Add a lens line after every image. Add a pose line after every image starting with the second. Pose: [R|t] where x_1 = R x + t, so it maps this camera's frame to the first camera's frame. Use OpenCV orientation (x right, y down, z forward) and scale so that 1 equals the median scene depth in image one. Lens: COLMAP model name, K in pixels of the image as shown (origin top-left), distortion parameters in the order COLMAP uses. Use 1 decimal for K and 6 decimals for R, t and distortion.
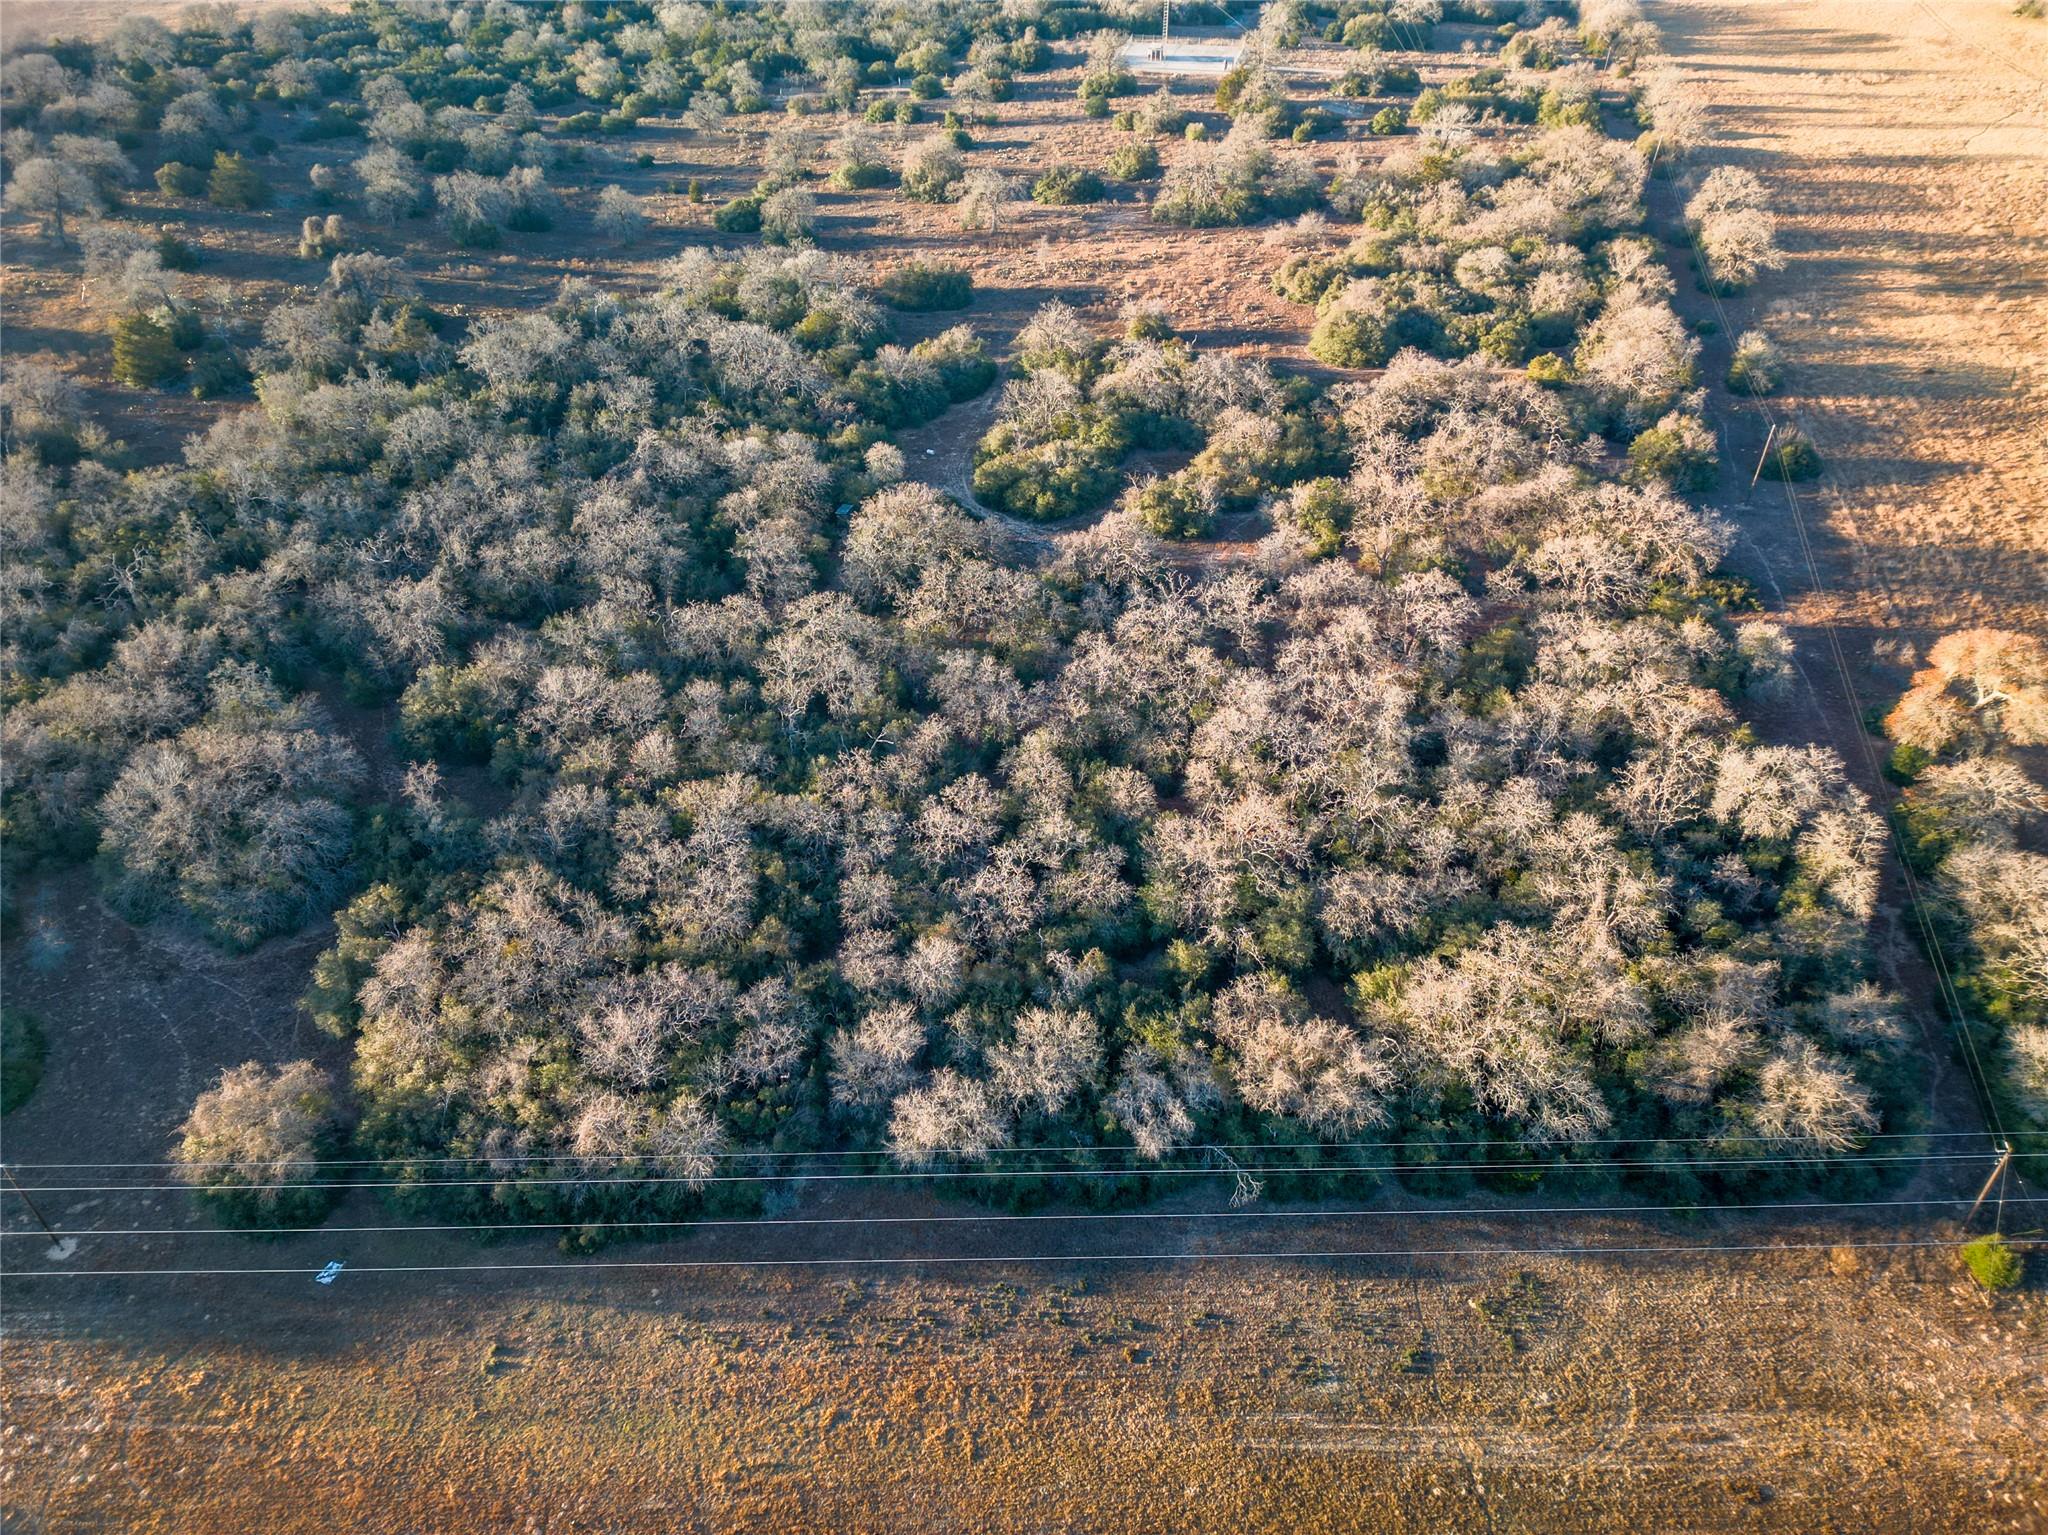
lens RADIAL K [[1404.7, 0, 1018.2], [0, 1404.7, 766.4], [0, 0, 1]] dist [0.066516, -0.057303]
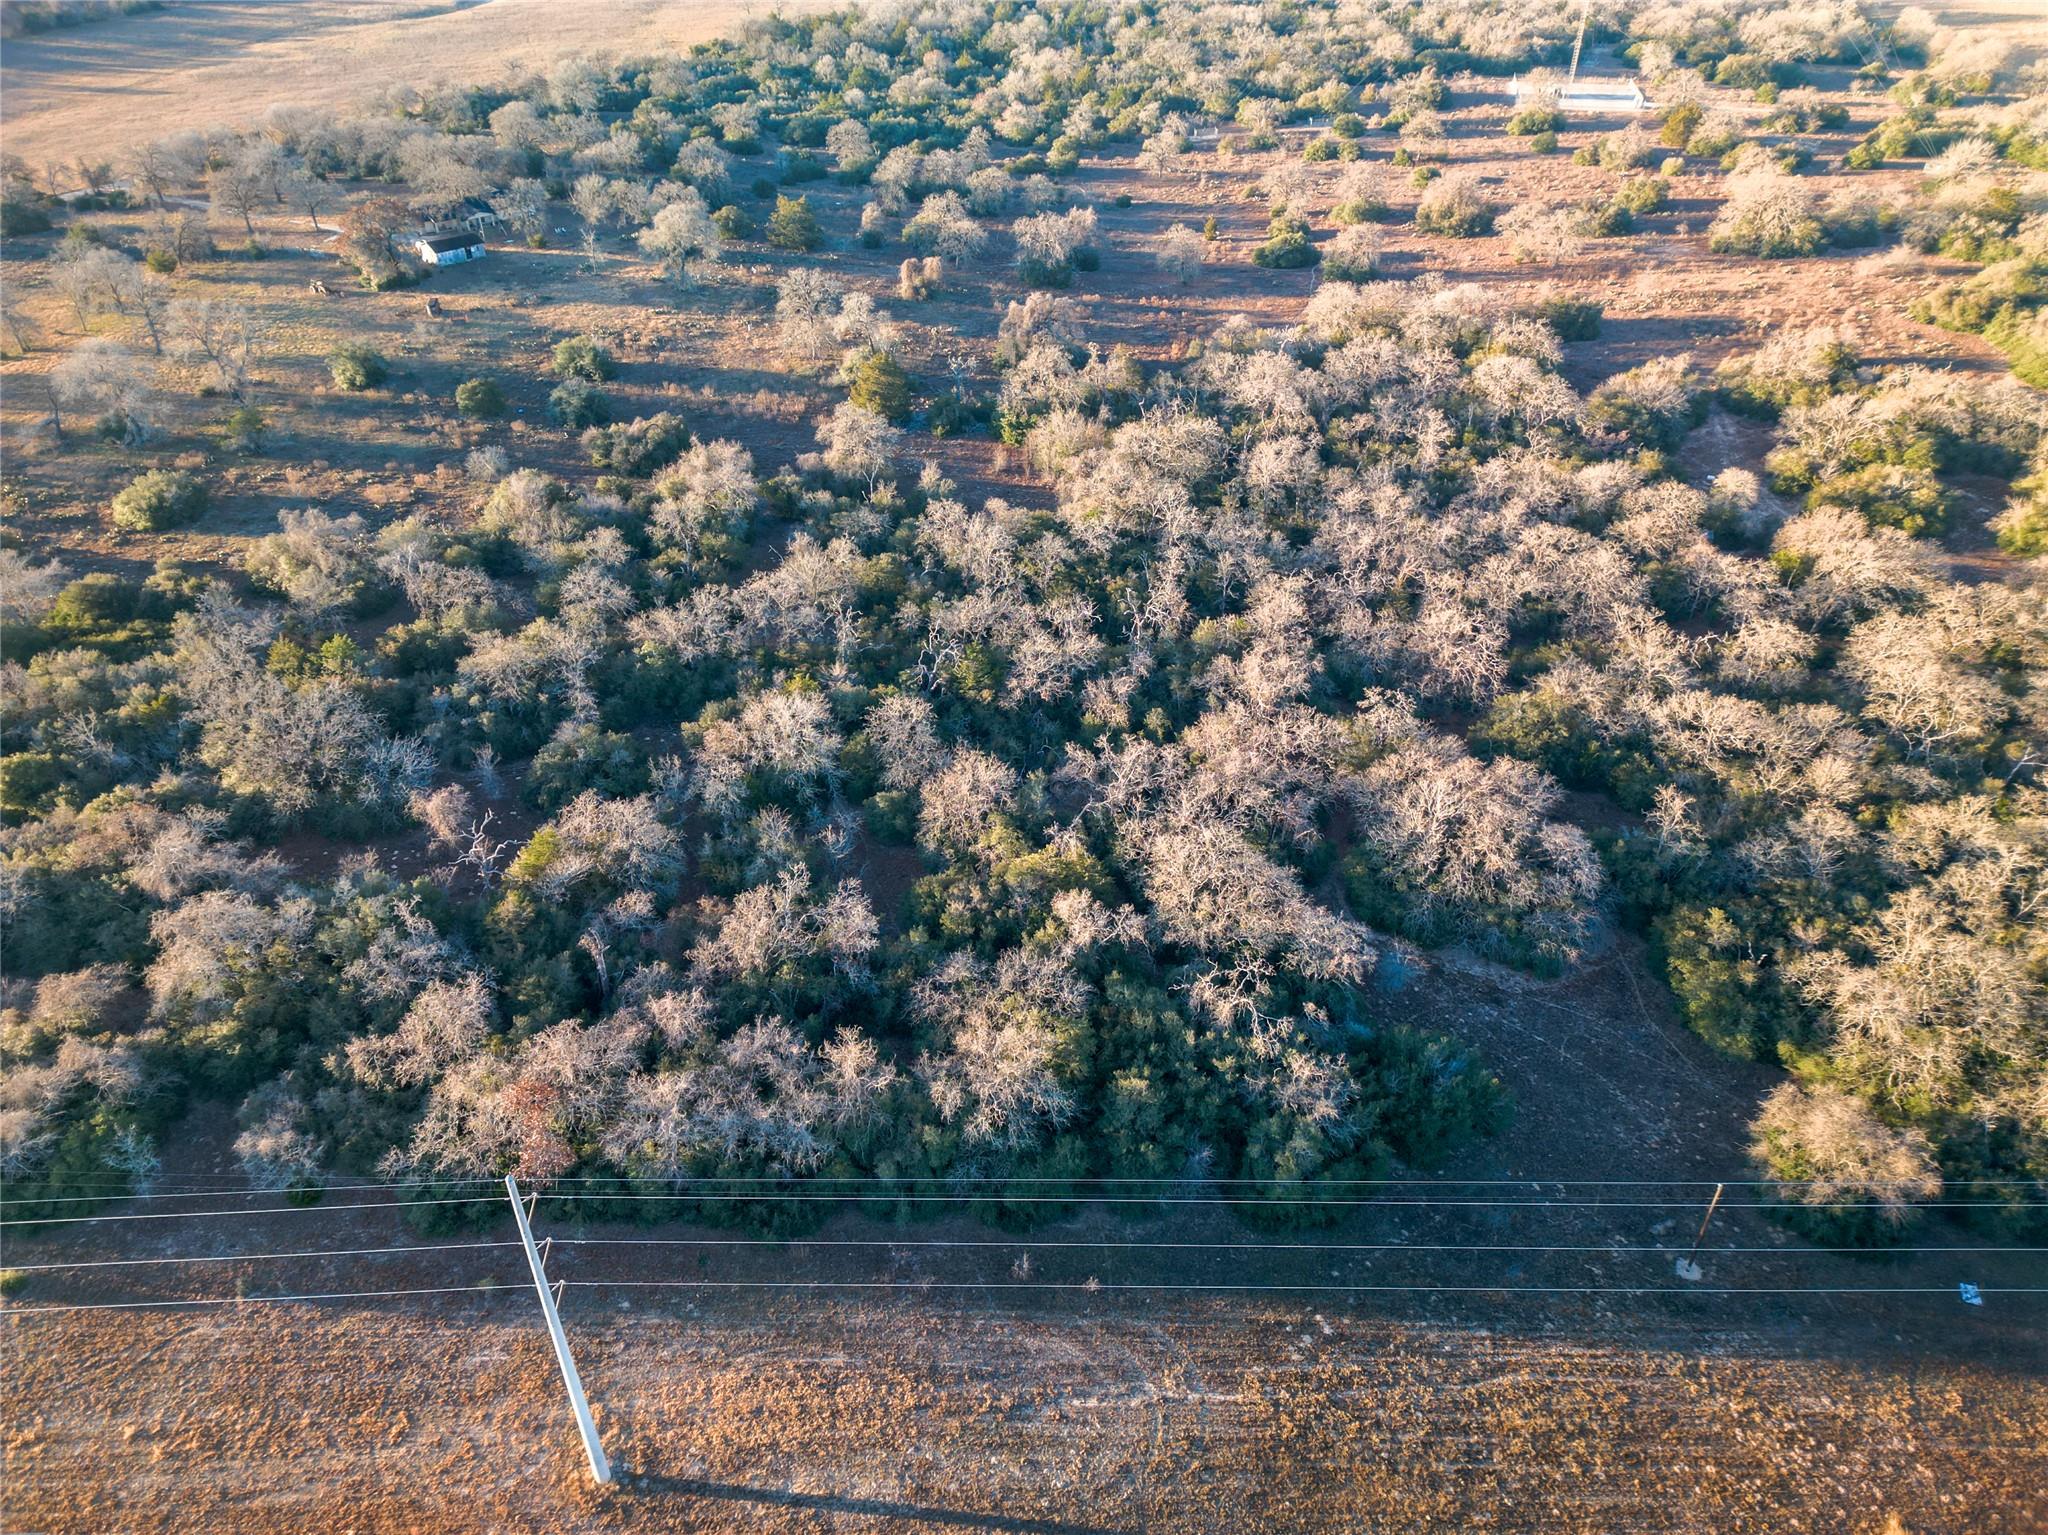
lens RADIAL K [[1404.7, 0, 1018.2], [0, 1404.7, 766.4], [0, 0, 1]] dist [0.066516, -0.057303]
pose [[0.999705, -0.010210, 0.022024, -0.410165], [0.010725, 0.999669, -0.023393, 0.000448], [-0.021778, 0.023622, 0.999484, 0.000964]]
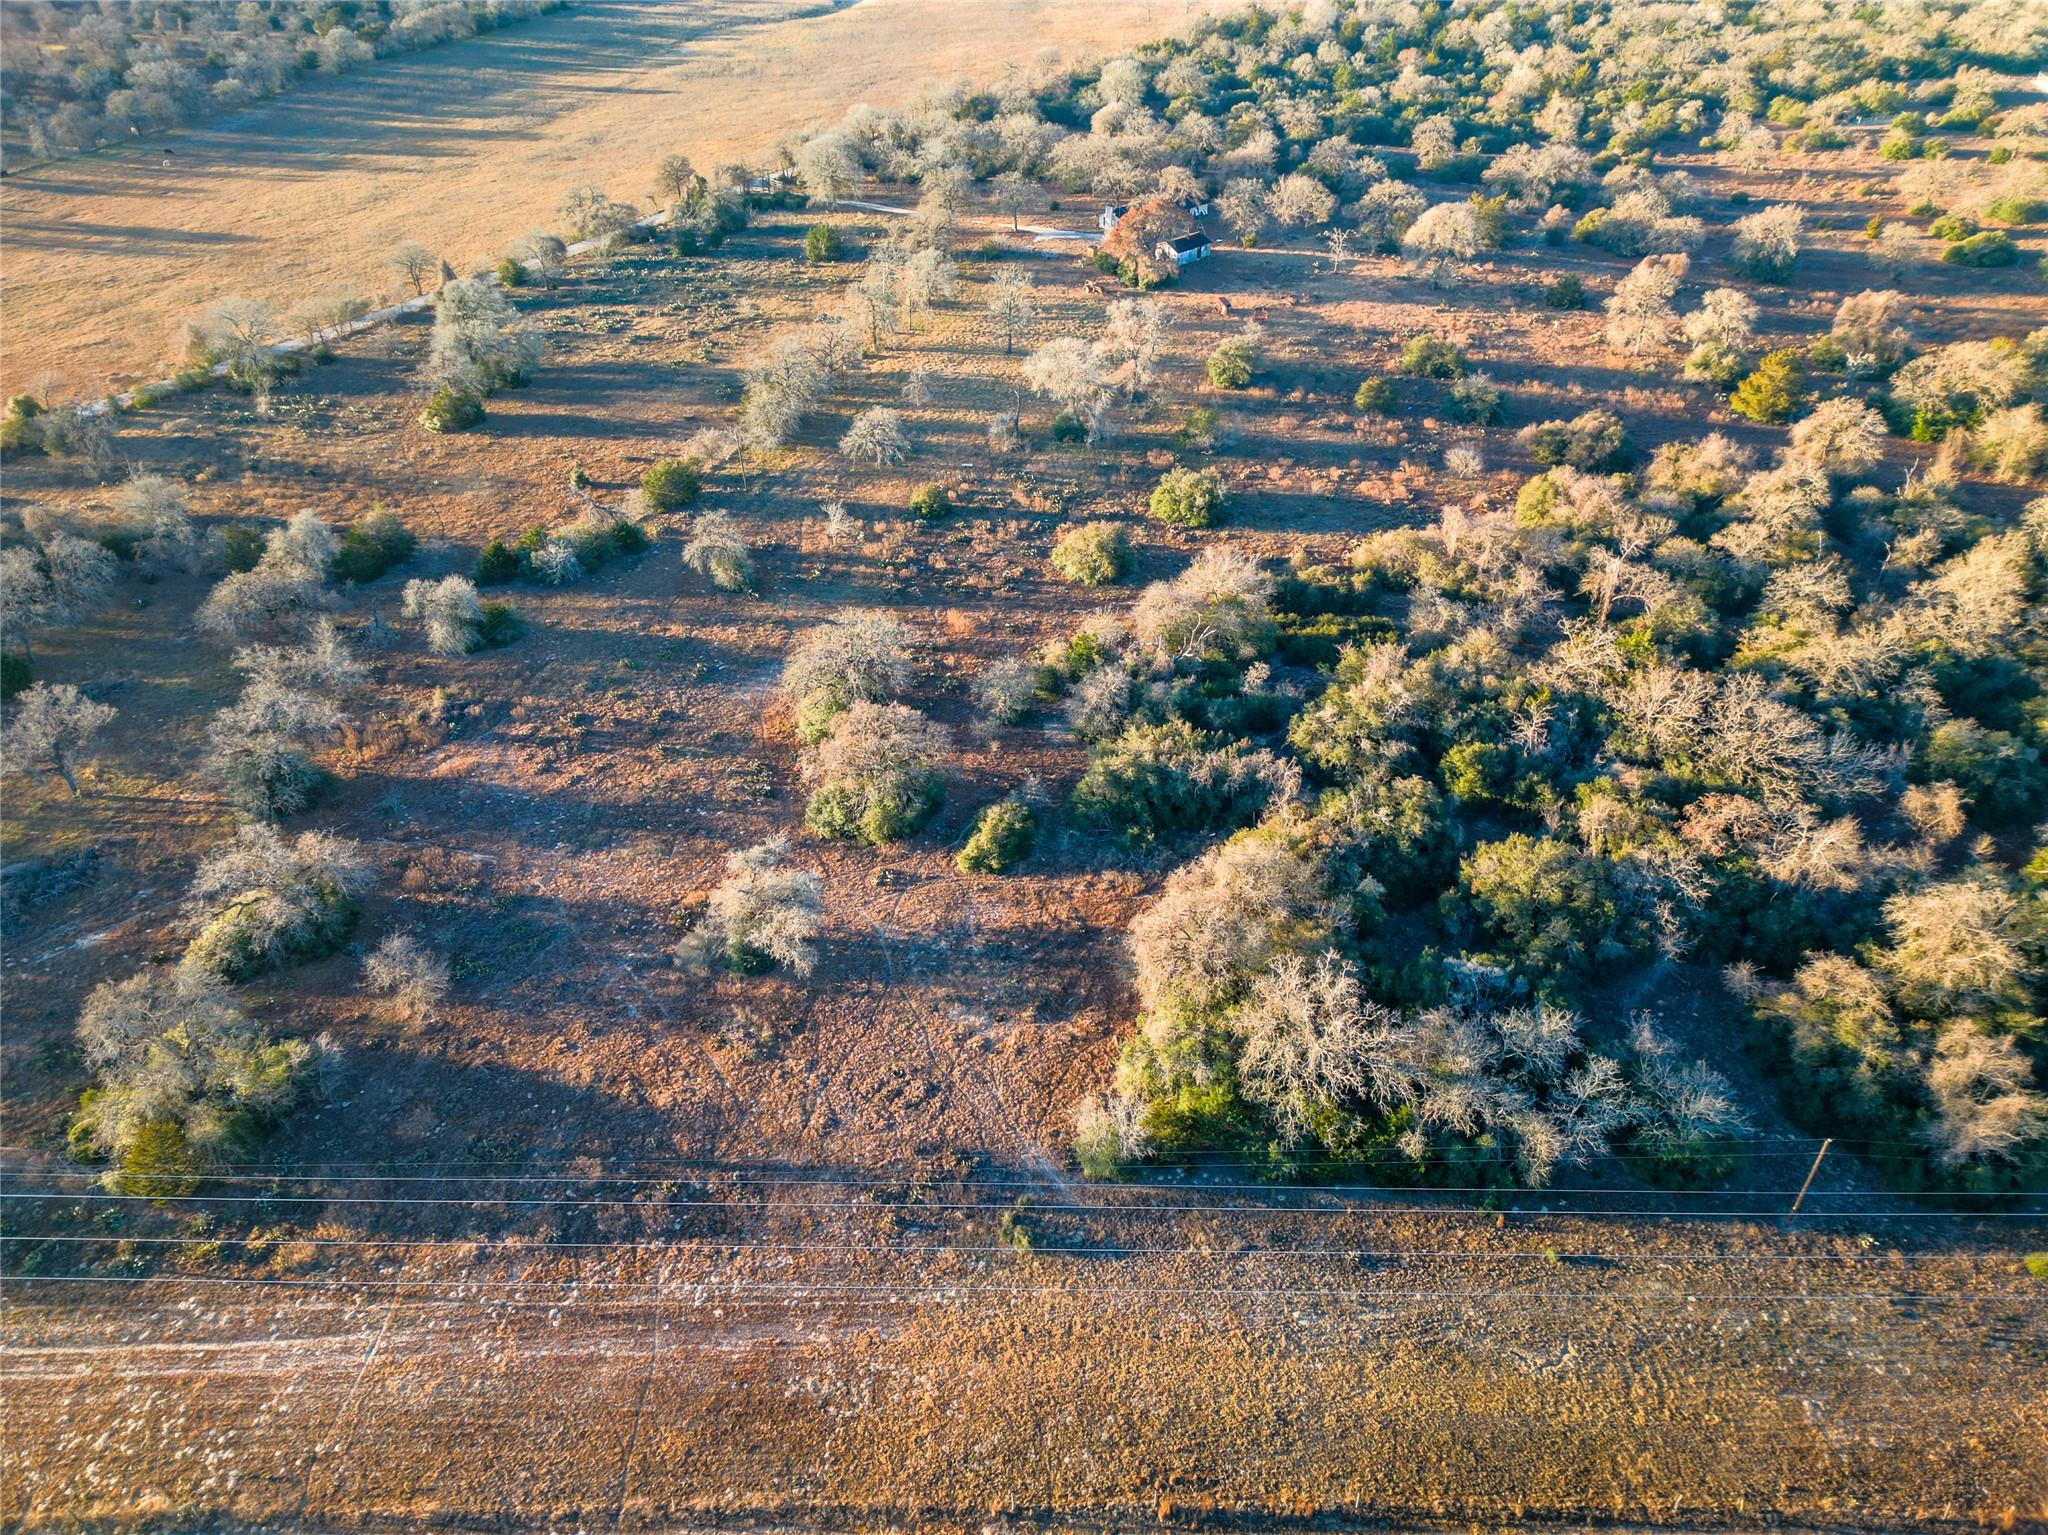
lens RADIAL K [[1448.5, 0, 1023.3], [0, 1448.5, 741.3], [0, 0, 1]] dist [0.076313, -0.069312]
pose [[0.999982, 0.005972, 0.000437, -0.893254], [-0.005944, 0.998813, -0.048336, 0.007314], [-0.000725, 0.048332, 0.998831, -0.012148]]
